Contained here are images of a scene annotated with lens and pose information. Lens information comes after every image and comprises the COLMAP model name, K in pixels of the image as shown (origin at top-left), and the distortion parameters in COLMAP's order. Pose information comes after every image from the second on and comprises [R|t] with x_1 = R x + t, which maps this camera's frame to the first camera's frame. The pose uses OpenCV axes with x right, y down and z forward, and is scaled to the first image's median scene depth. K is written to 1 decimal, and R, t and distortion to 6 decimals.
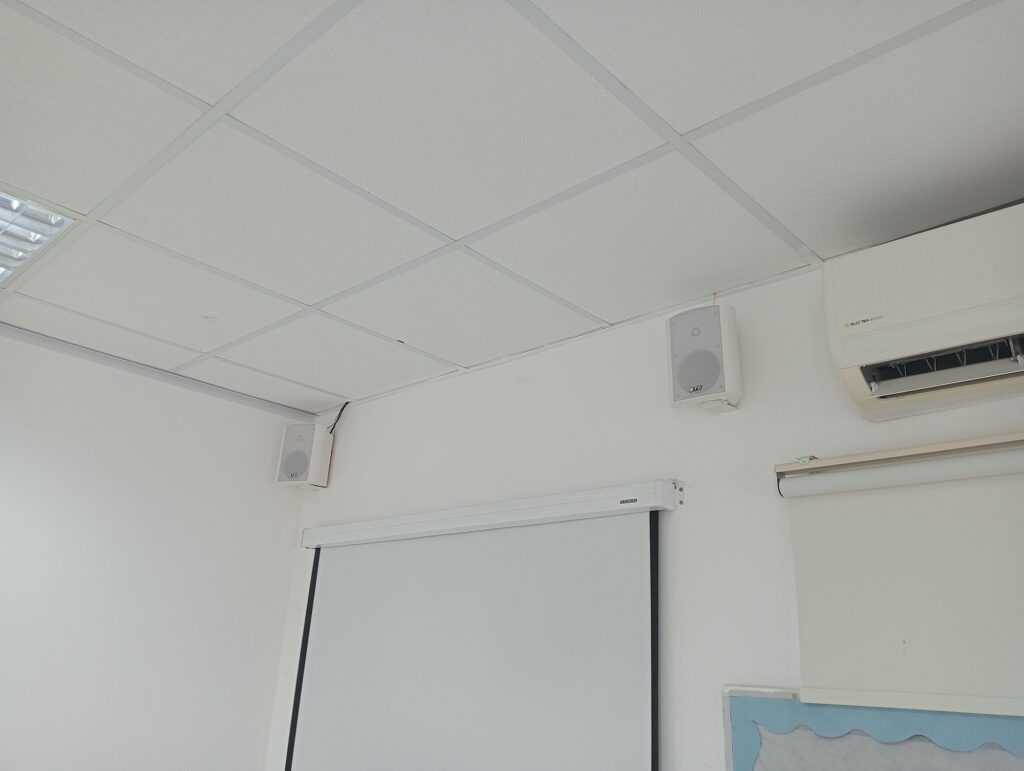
lens RADIAL K [[809.1, 0, 525.0], [0, 809.1, 361.8], [0, 0, 1]] dist [-0.010615, -0.008290]
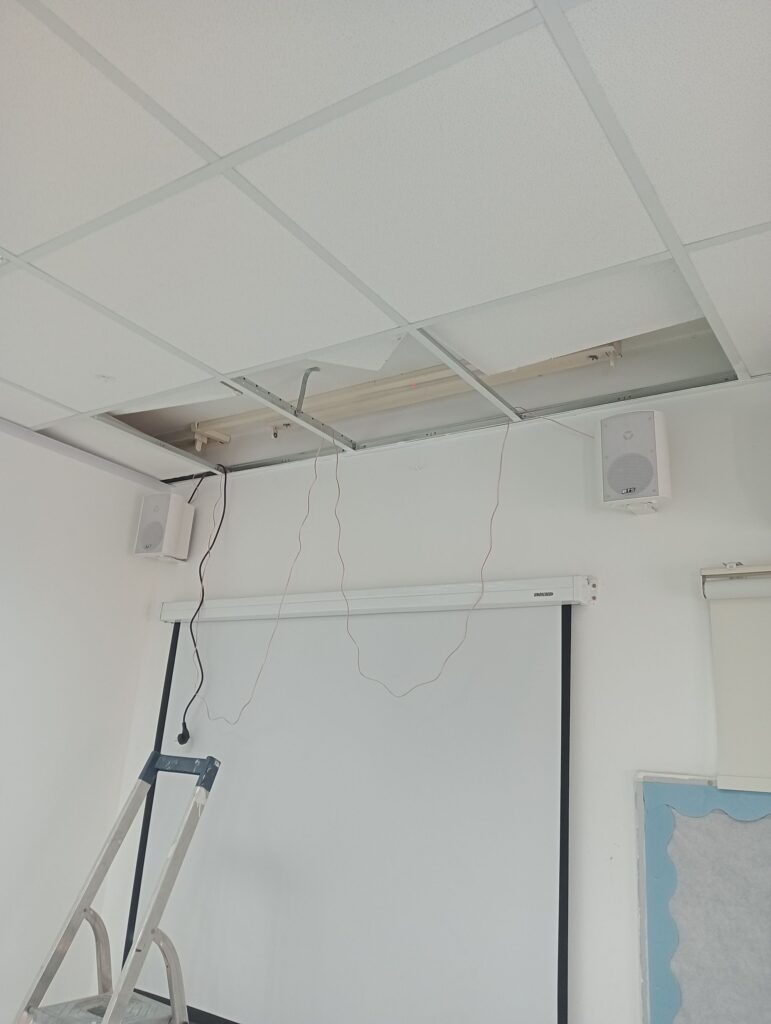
lens RADIAL K [[809.1, 0, 398.8], [0, 809.1, 499.0], [0, 0, 1]] dist [-0.010615, -0.008290]
pose [[0.987121, 0.067029, 0.145256, -0.228367], [-0.076909, 0.995014, 0.063503, 0.000952], [-0.140275, -0.073857, 0.987354, 0.020768]]
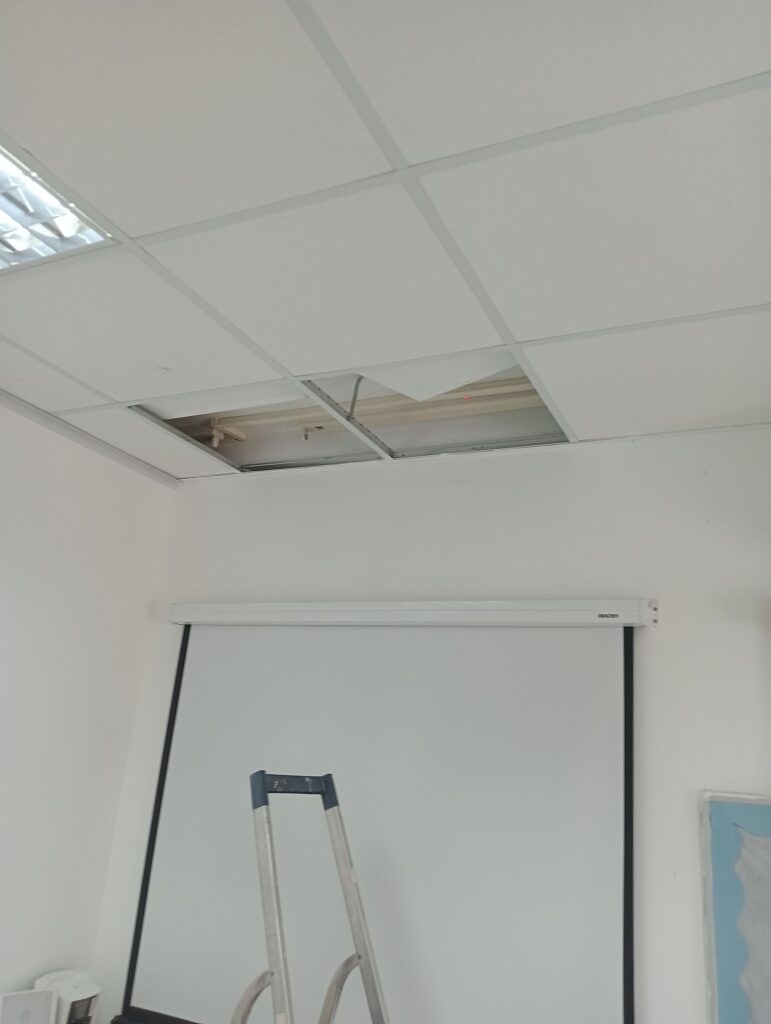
lens RADIAL K [[819.0, 0, 385.5], [0, 819.0, 512.0], [0, 0, 1]] dist [0.003760, -0.003211]
pose [[0.955714, 0.114521, 0.271102, -0.489406], [-0.138755, 0.987712, 0.071916, 0.003268], [-0.259534, -0.106348, 0.959860, 0.072643]]
